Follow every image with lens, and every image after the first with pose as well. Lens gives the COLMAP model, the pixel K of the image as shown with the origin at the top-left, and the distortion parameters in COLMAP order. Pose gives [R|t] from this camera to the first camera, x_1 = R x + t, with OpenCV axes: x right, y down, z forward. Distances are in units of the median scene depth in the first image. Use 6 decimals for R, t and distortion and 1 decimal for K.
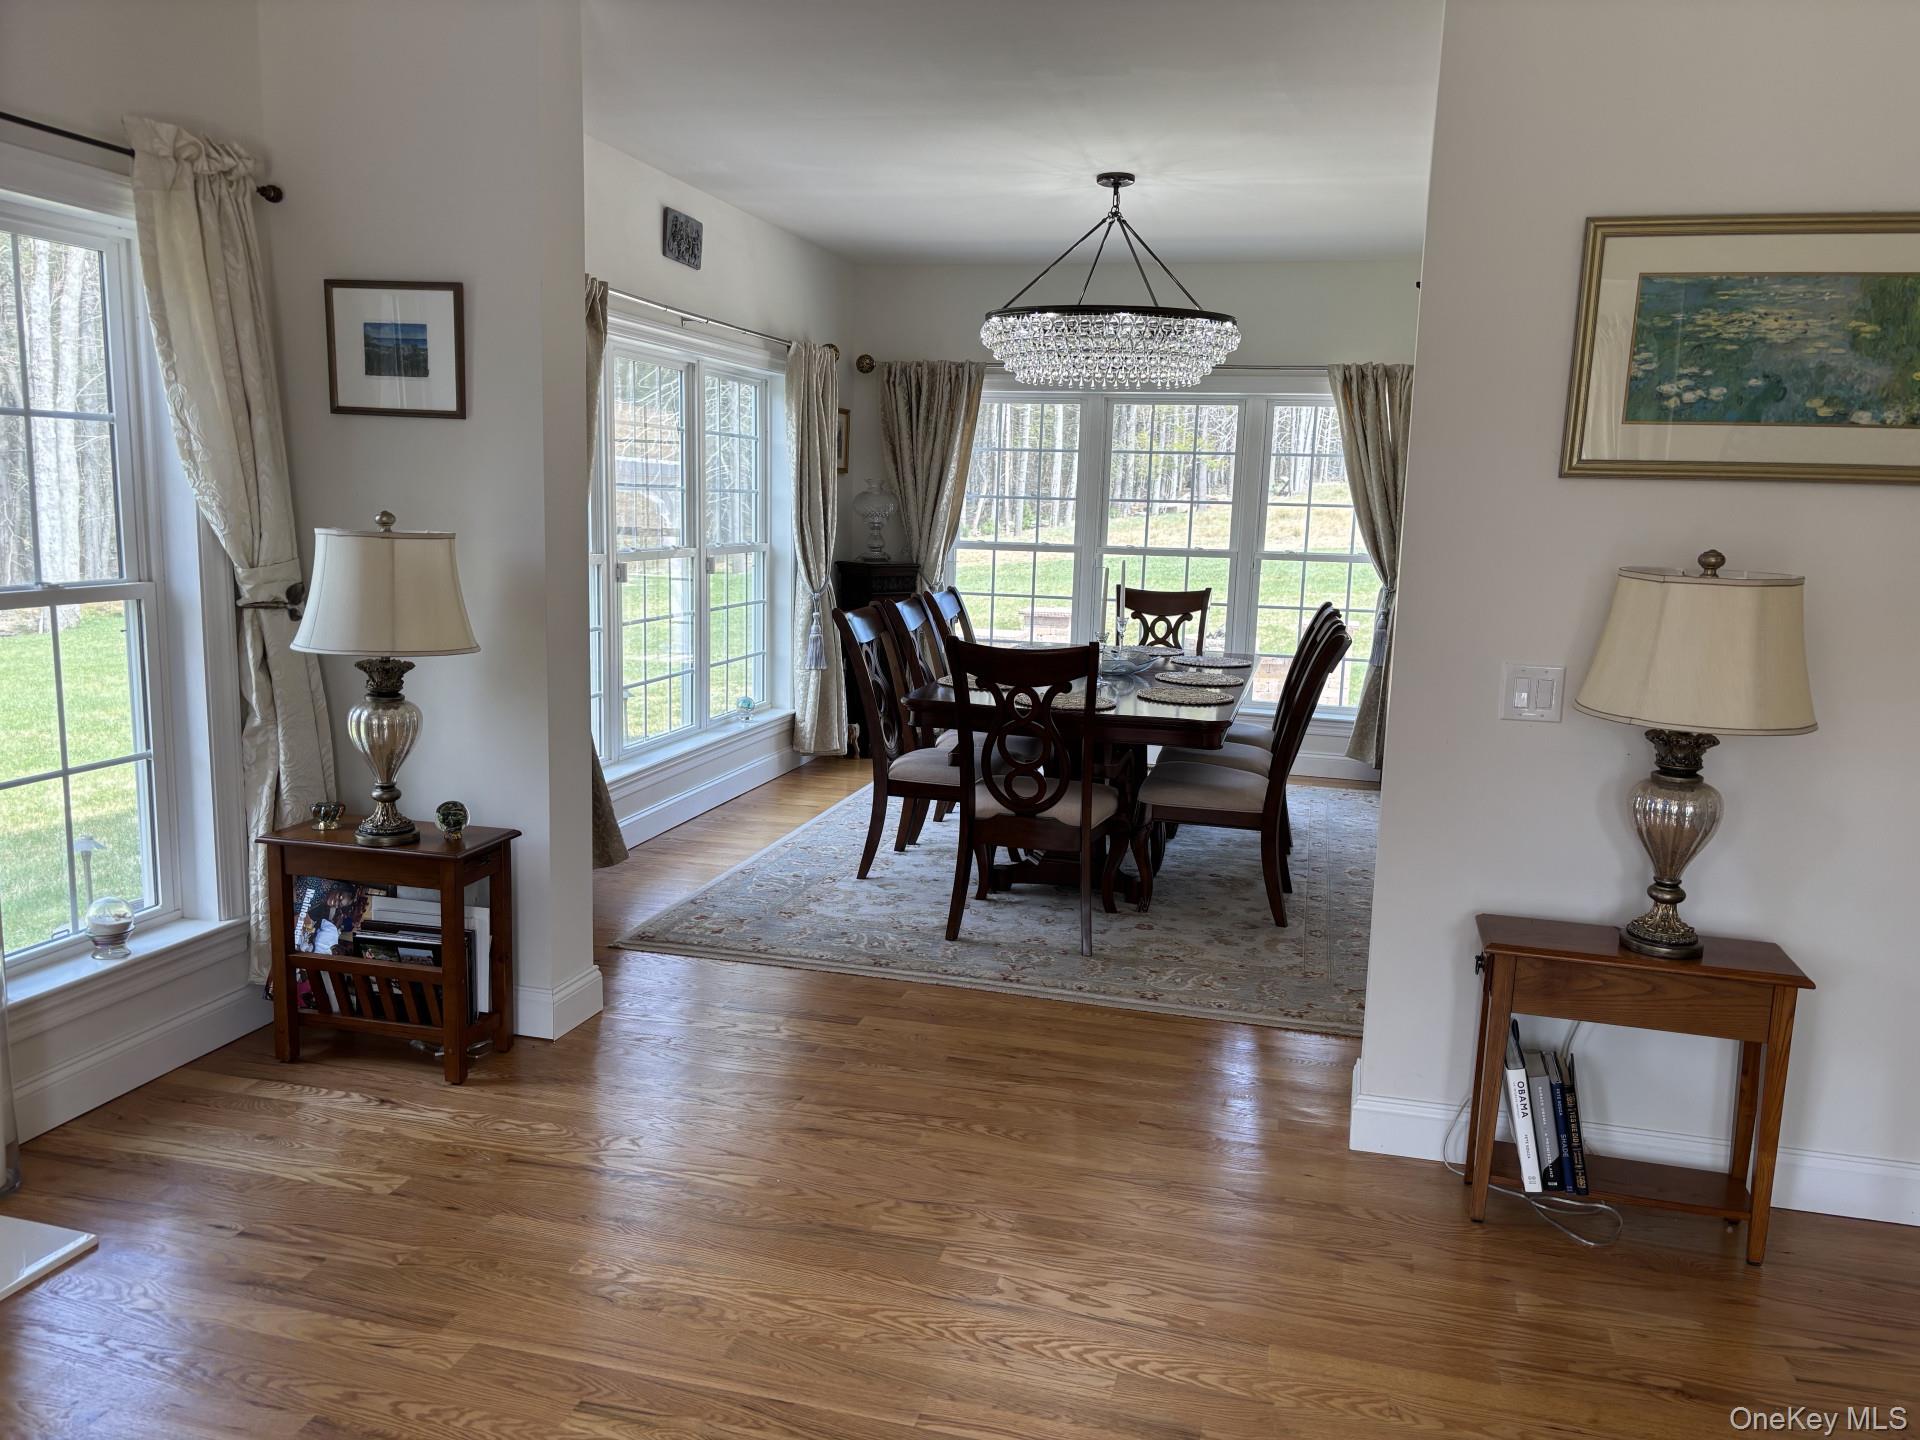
lens RADIAL K [[1484.7, 0, 953.1], [0, 1484.7, 703.3], [0, 0, 1]] dist [0.057259, -0.067561]
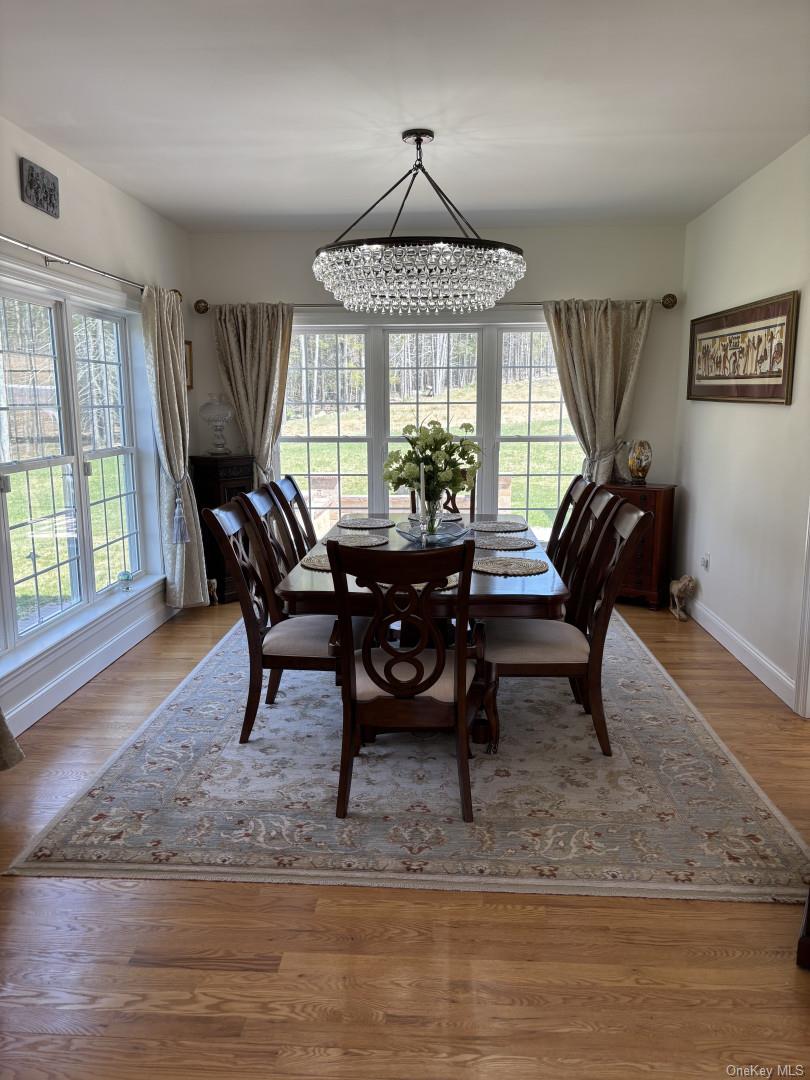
lens RADIAL K [[835.1, 0, 405.3], [0, 835.1, 533.6], [0, 0, 1]] dist [0.057259, -0.067561]
pose [[0.980464, -0.065801, 0.185366, -0.039373], [0.061945, 0.997727, 0.026522, -0.041903], [-0.186690, -0.014521, 0.982312, 0.273989]]
